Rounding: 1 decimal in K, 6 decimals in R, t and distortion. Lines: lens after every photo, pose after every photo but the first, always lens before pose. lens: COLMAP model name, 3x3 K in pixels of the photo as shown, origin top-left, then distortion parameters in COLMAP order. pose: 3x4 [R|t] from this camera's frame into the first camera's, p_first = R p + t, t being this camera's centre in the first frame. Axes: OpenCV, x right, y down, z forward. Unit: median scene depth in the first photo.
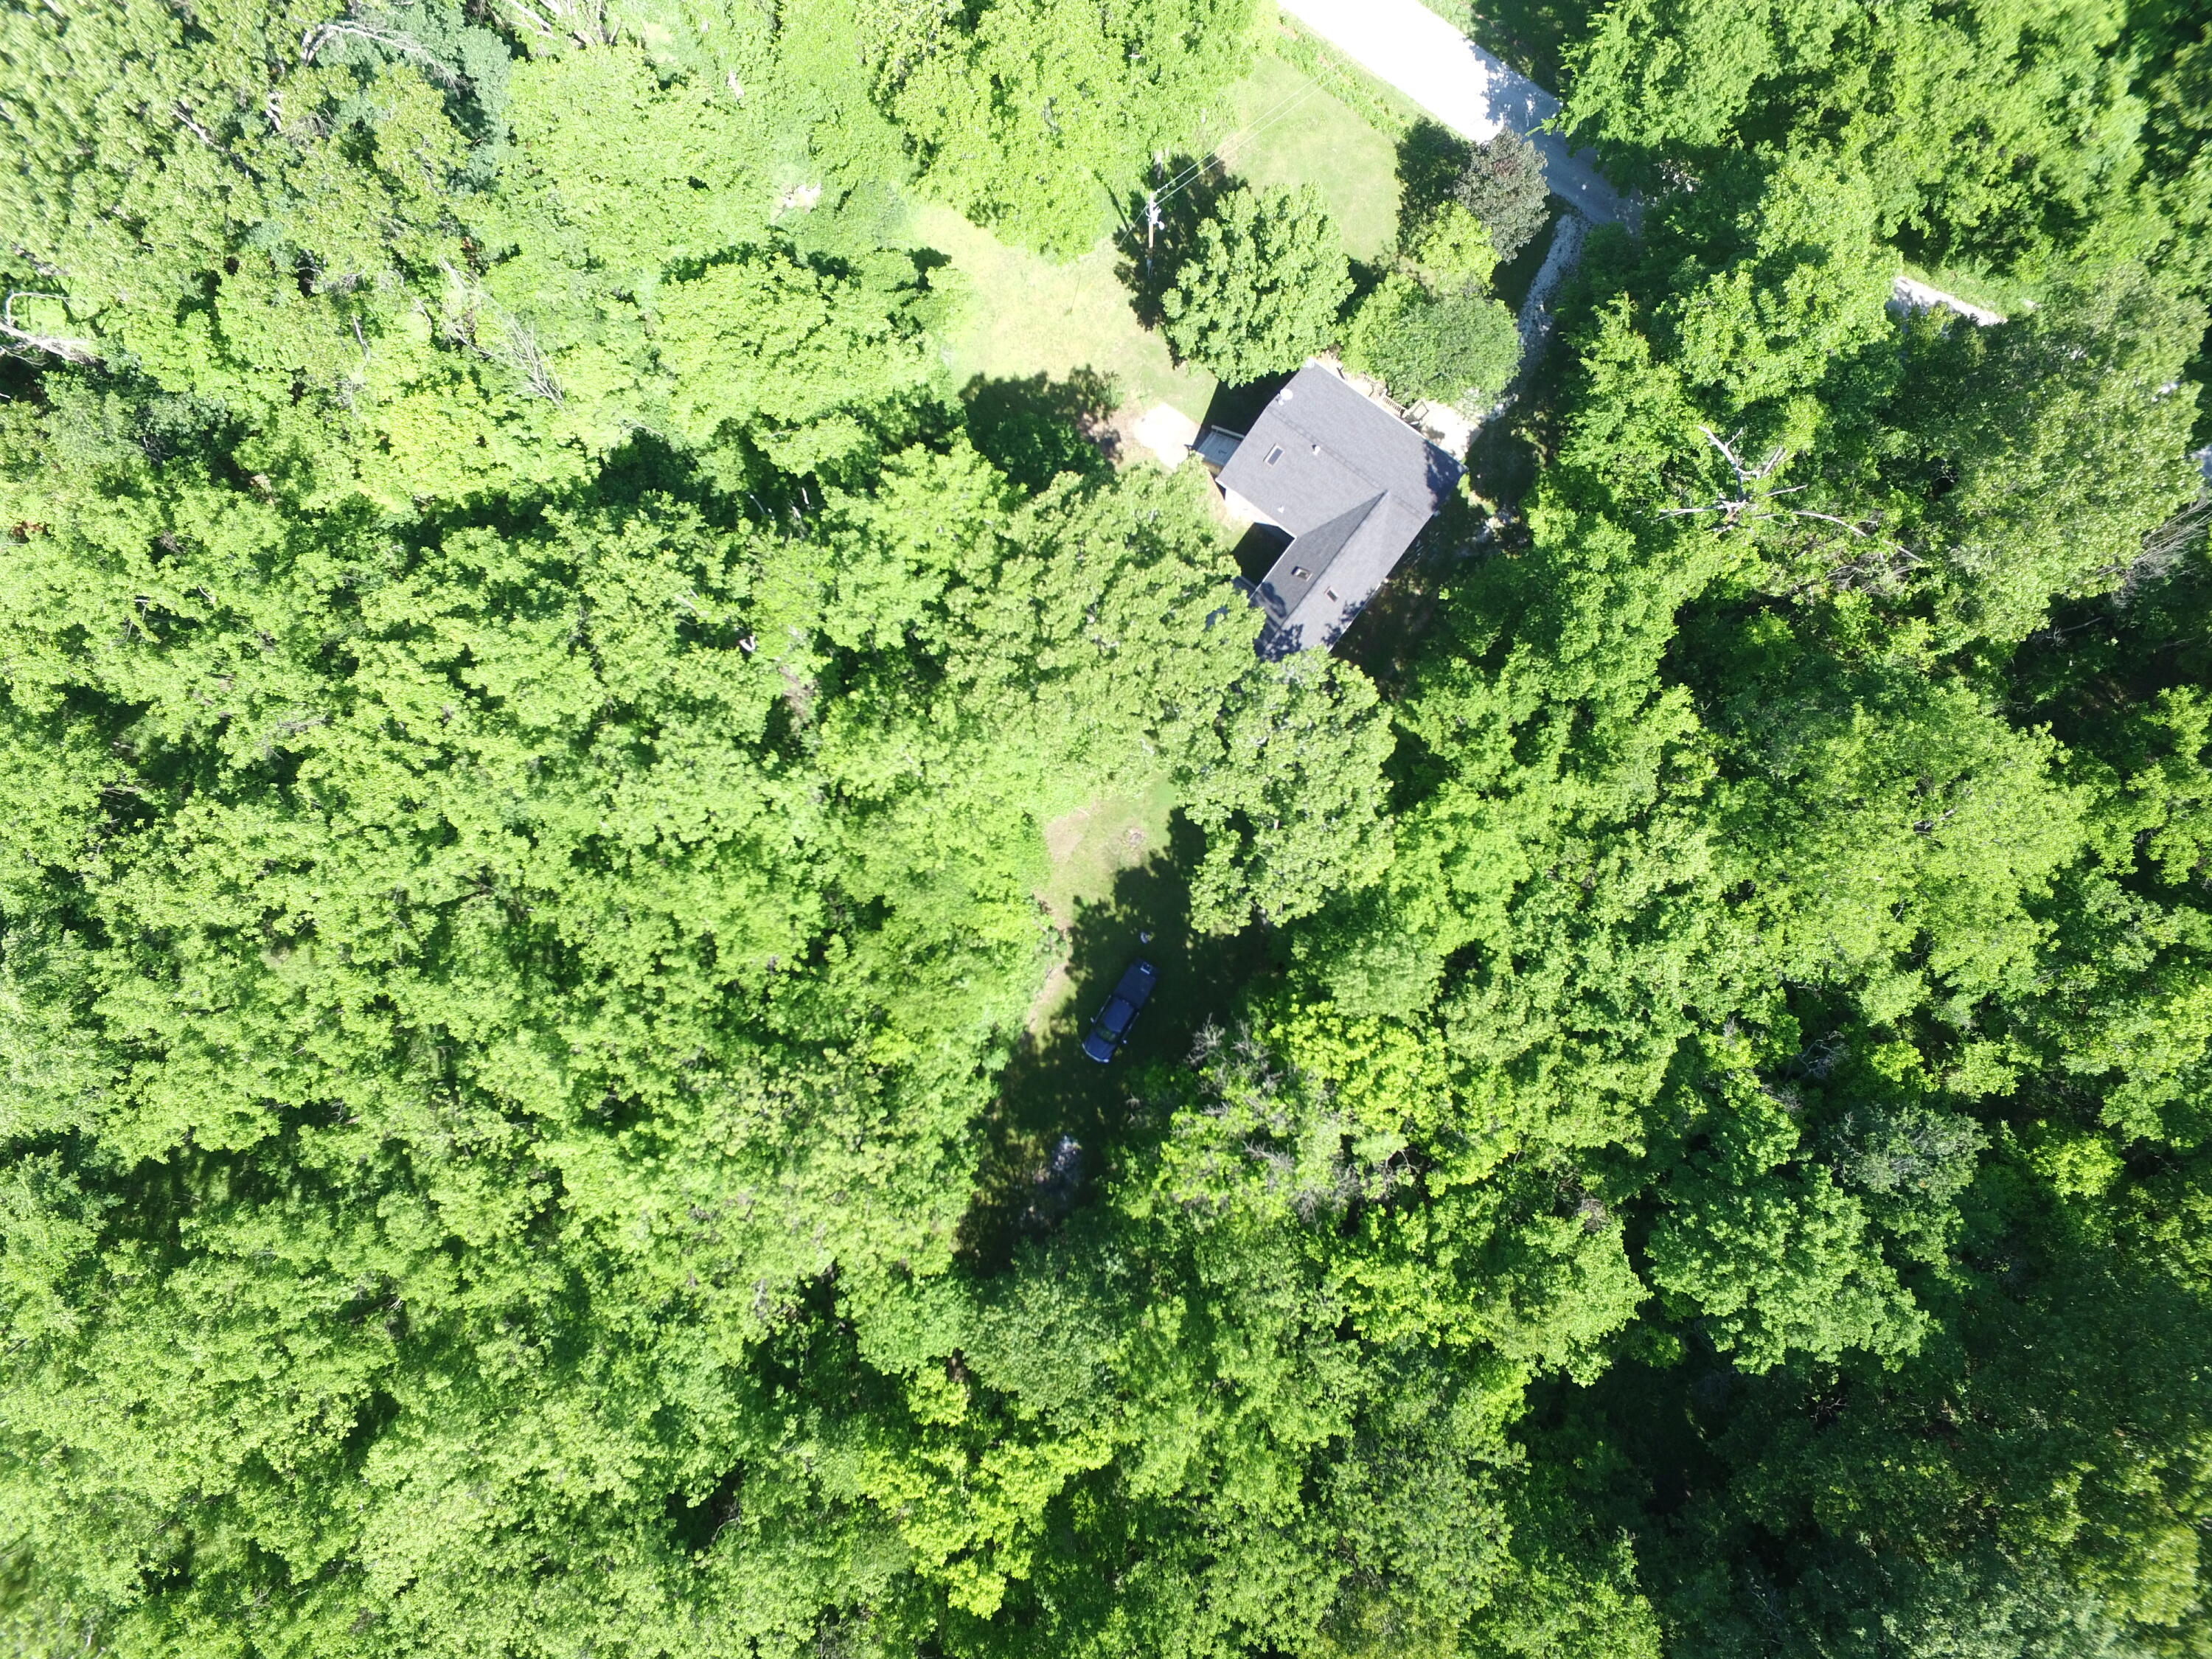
lens RADIAL K [[1299.2, 0, 1108.6], [0, 1299.2, 829.5], [0, 0, 1]] dist [-0.006960, 0.004711]
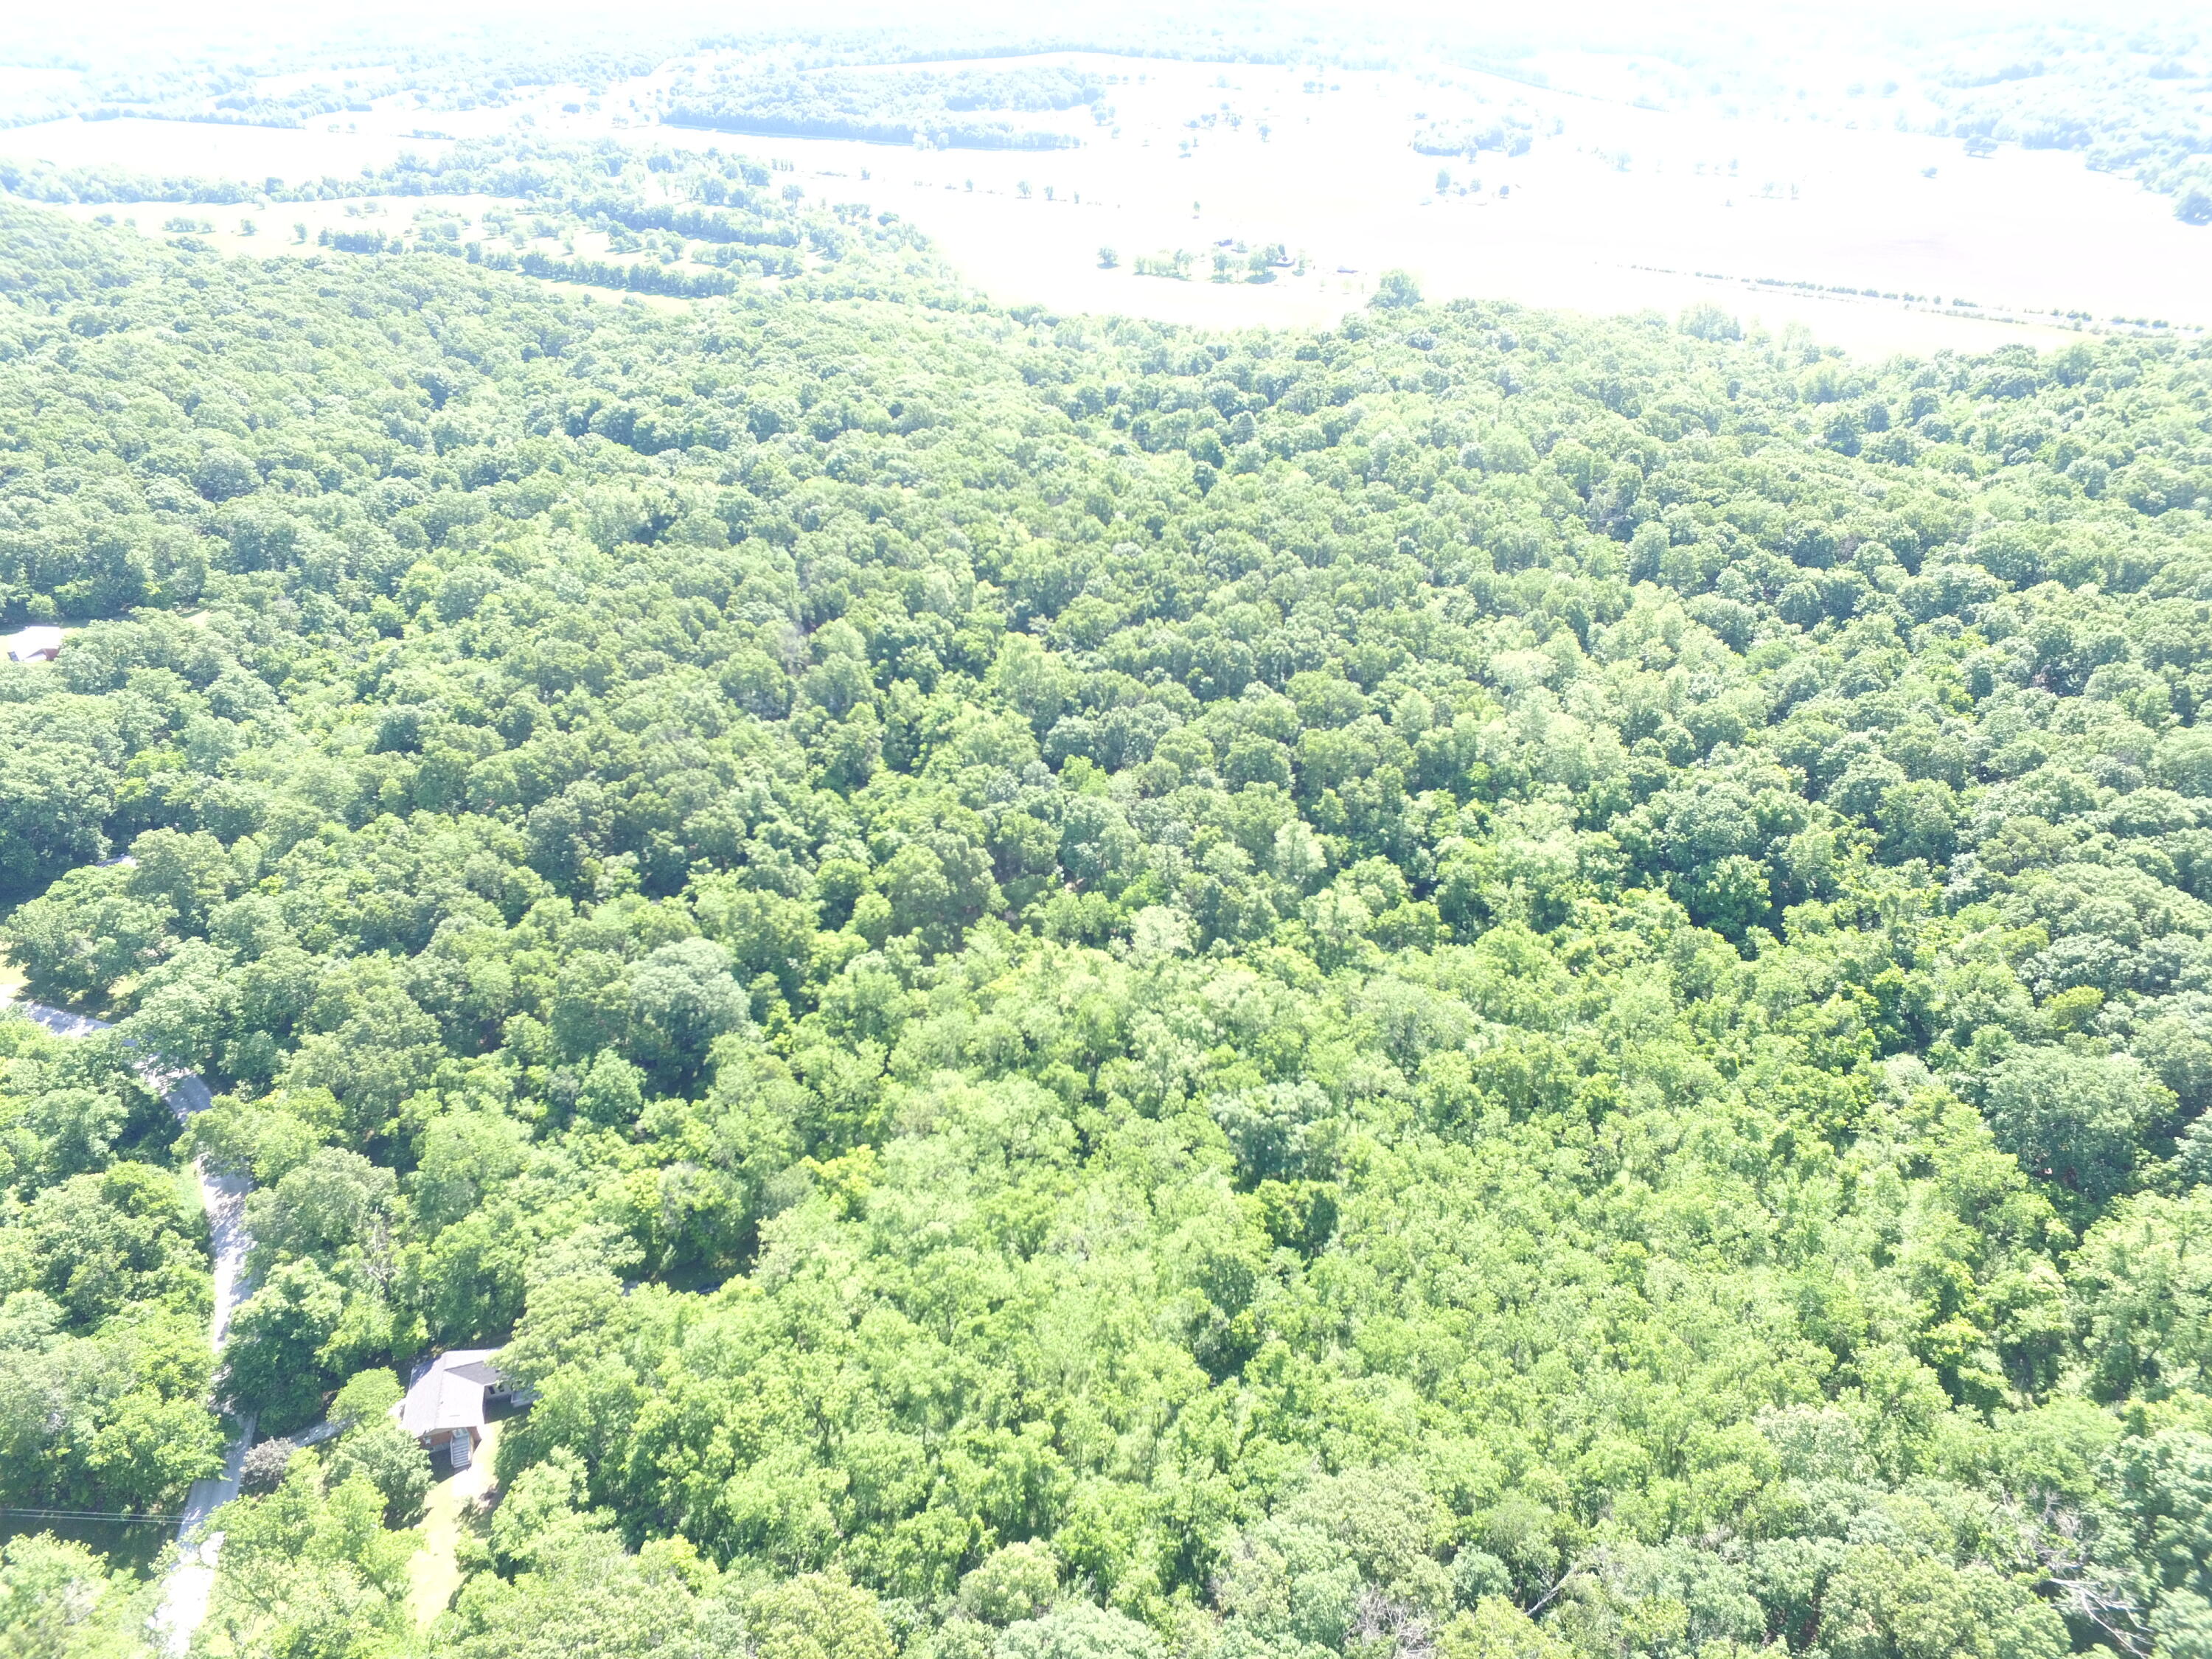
lens RADIAL K [[1290.1, 0, 1111.8], [0, 1290.1, 838.8], [0, 0, 1]] dist [-0.012594, 0.014317]
pose [[-0.806103, -0.310066, 0.504041, -1.884207], [0.590667, -0.369470, 0.717359, -0.997608], [-0.036201, 0.875986, 0.480976, -1.153289]]
